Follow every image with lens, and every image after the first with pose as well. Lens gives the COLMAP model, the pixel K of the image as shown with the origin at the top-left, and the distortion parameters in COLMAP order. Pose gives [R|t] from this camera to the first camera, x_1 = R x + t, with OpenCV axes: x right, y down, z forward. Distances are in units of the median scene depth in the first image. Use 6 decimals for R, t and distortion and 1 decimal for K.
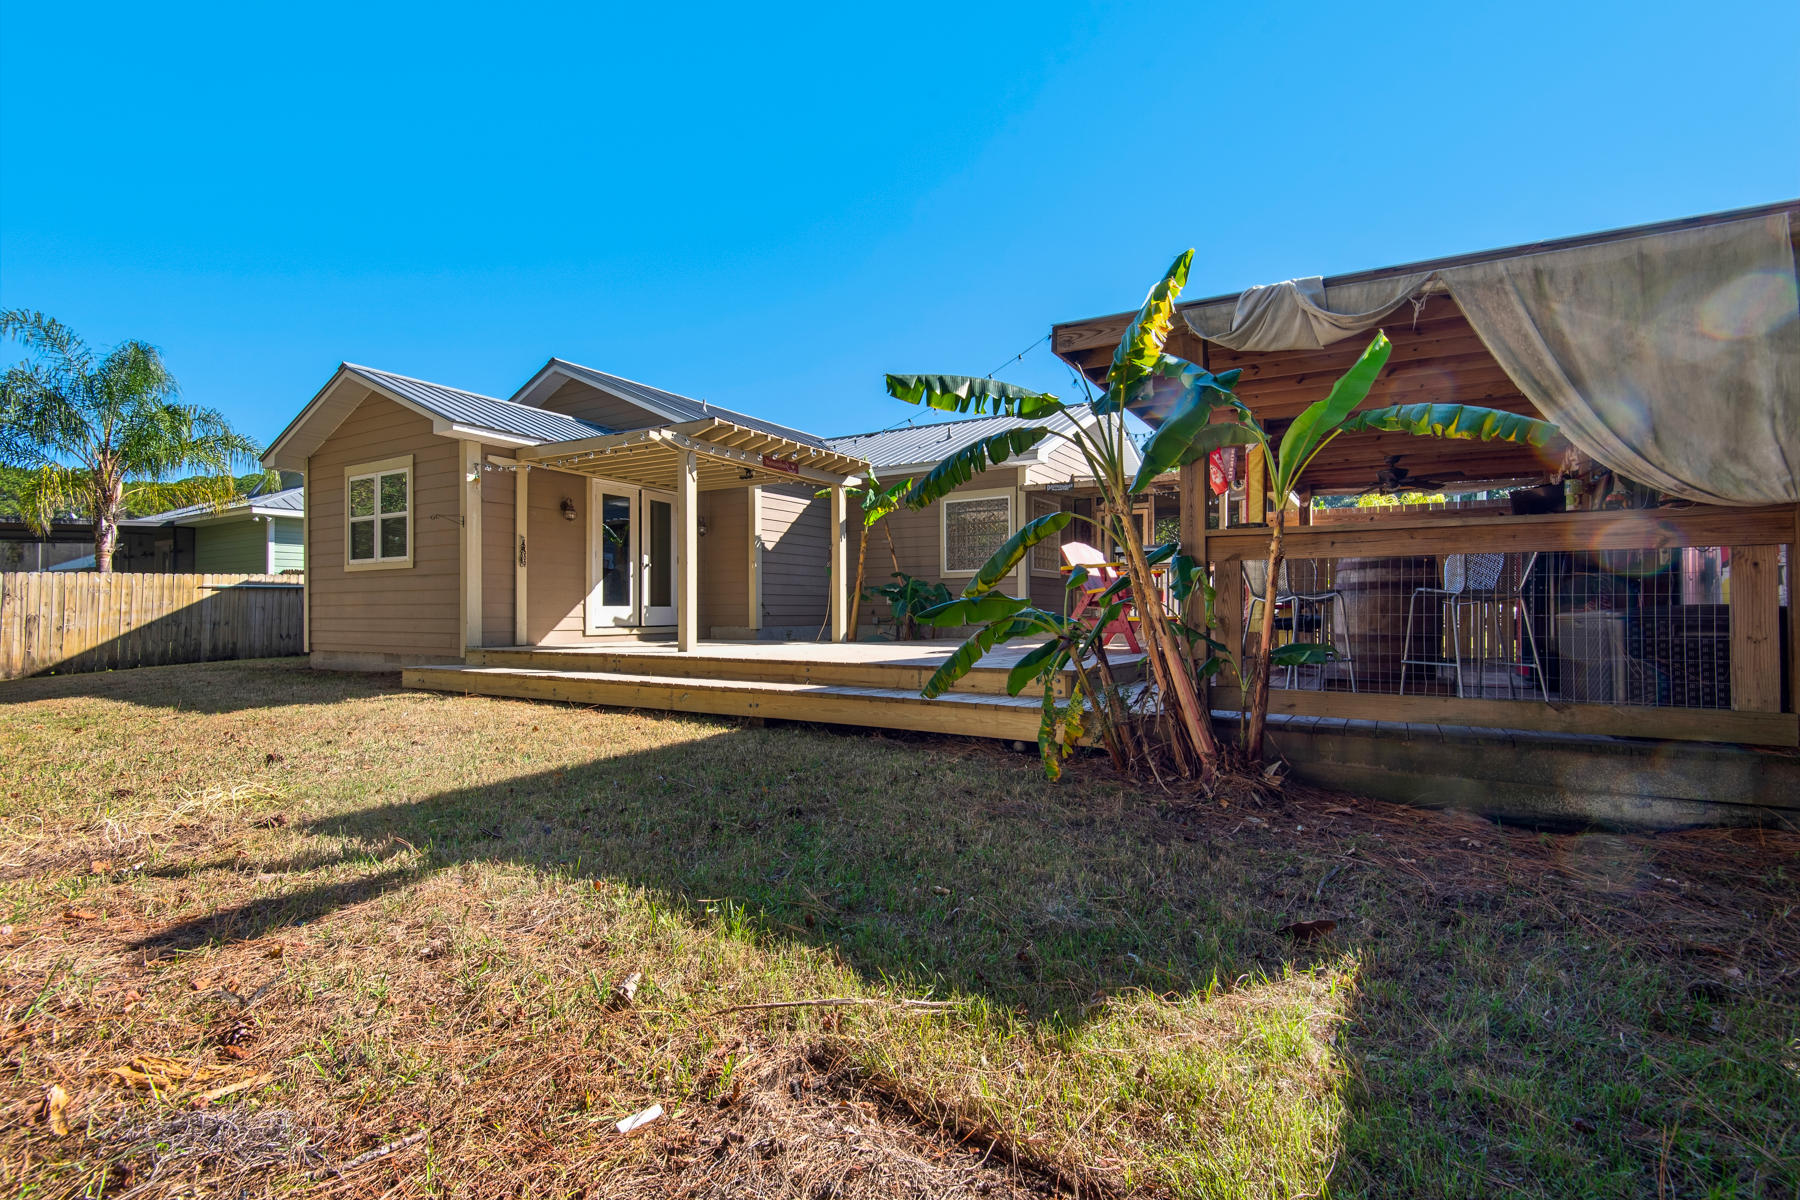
lens RADIAL K [[839.6, 0, 901.3], [0, 839.6, 604.9], [0, 0, 1]] dist [0.022534, -0.011409]
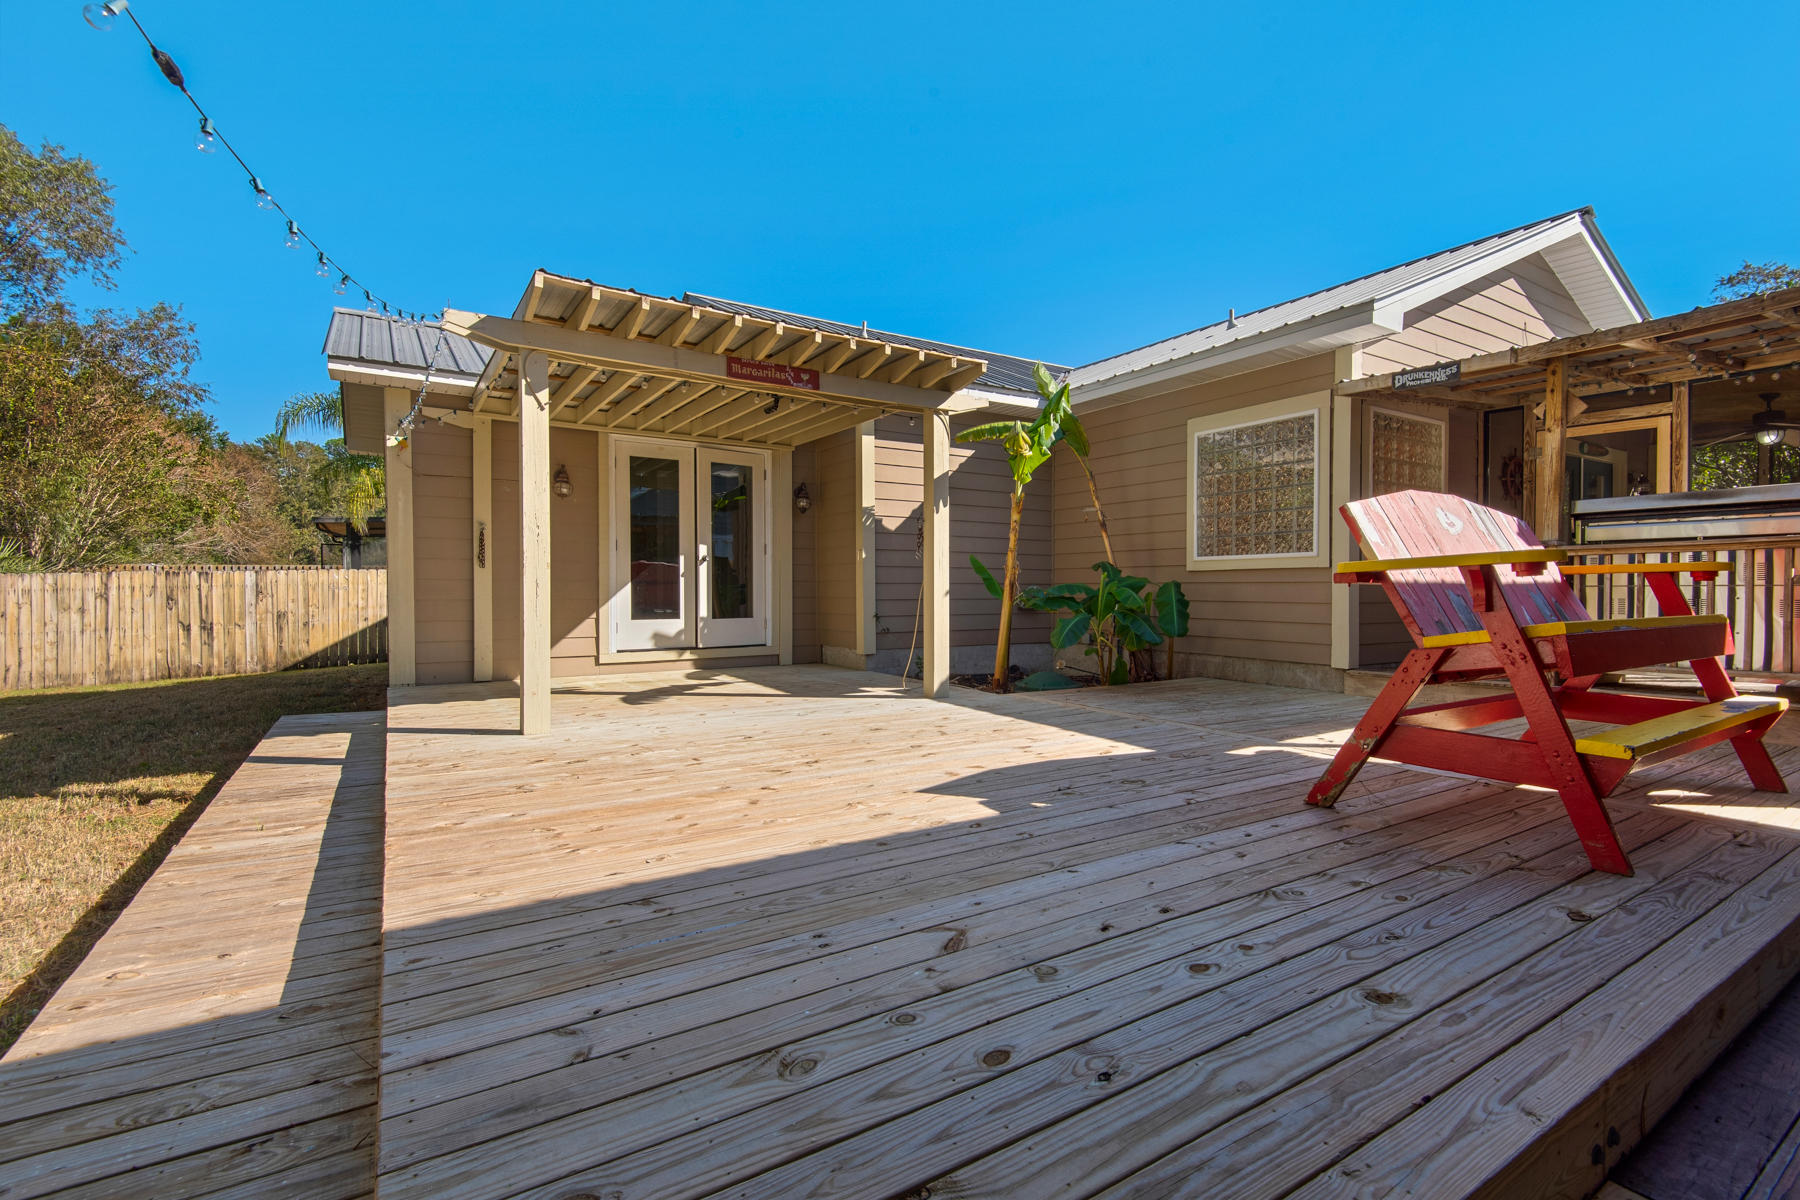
lens RADIAL K [[839.6, 0, 891.3], [0, 839.6, 599.3], [0, 0, 1]] dist [0.022534, -0.011409]
pose [[0.897229, 0.008160, -0.441490, 0.128103], [0.001760, 0.999755, 0.022055, -0.027397], [0.441562, -0.020565, 0.896995, 0.432885]]
